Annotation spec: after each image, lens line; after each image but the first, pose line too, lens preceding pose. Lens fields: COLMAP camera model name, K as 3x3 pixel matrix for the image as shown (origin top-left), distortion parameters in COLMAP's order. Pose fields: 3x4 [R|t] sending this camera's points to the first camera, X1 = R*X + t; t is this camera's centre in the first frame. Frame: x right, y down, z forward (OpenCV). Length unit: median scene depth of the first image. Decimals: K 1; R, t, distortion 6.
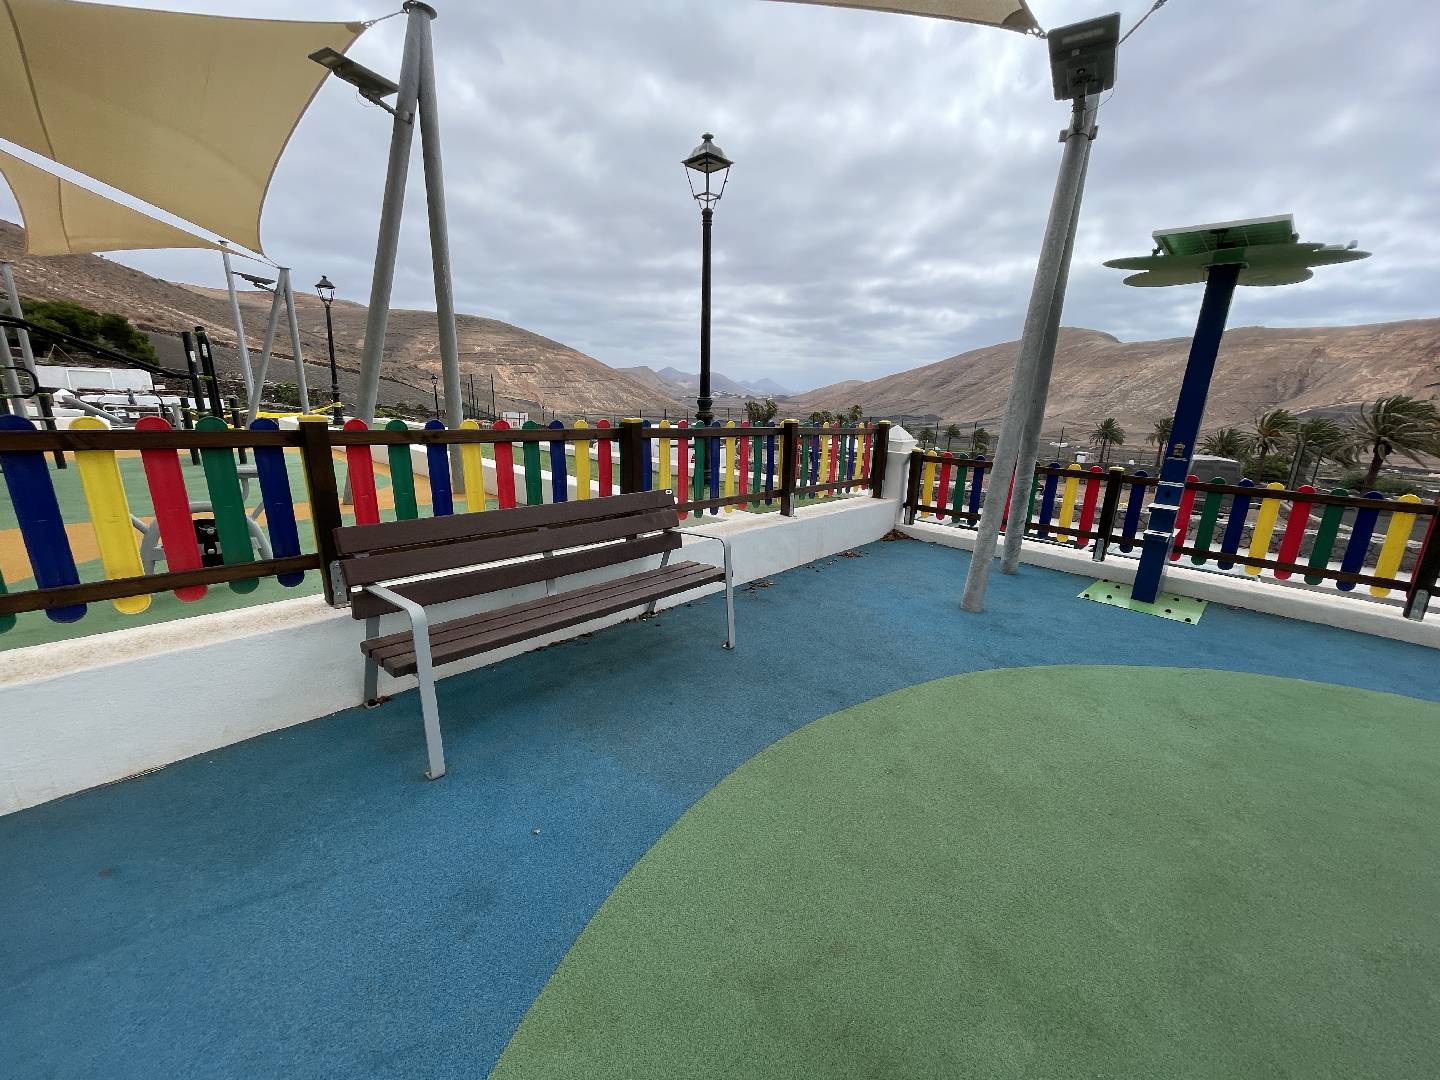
lens RADIAL K [[580.1, 0, 718.9], [0, 580.1, 542.9], [0, 0, 1]] dist [-0.001048, -0.000921]
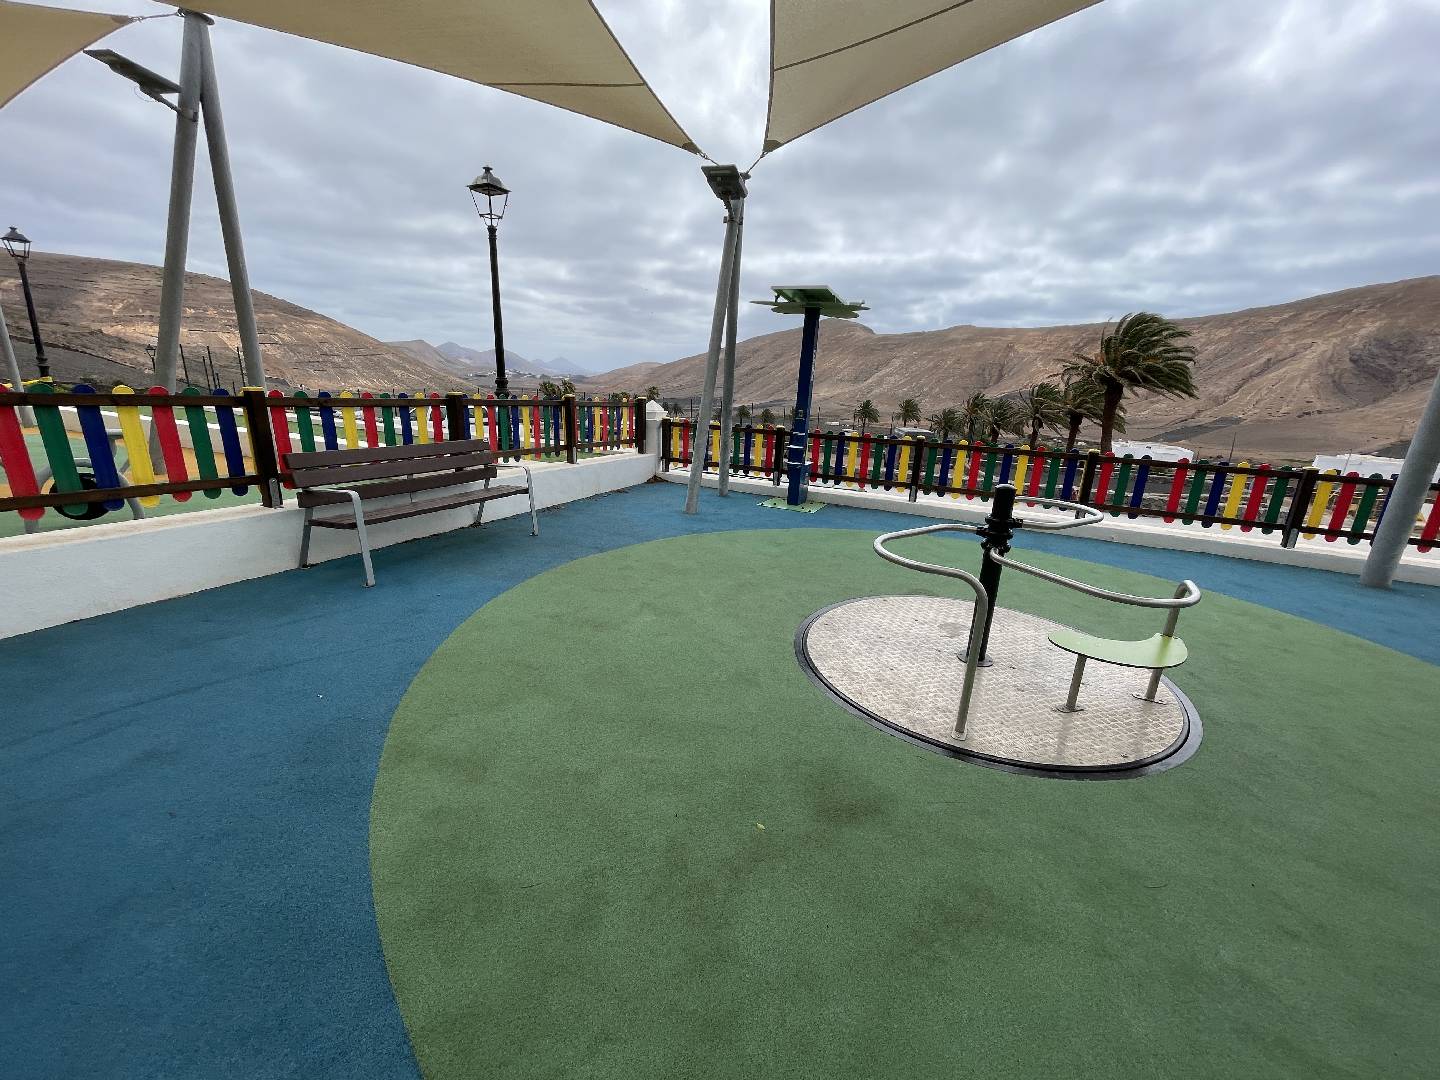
lens RADIAL K [[580.1, 0, 718.9], [0, 580.1, 542.9], [0, 0, 1]] dist [-0.001048, -0.000921]
pose [[0.944957, -0.075395, 0.318389, -0.008123], [0.065482, 0.996980, 0.041740, 0.107830], [-0.320574, -0.018593, 0.947041, -0.444861]]
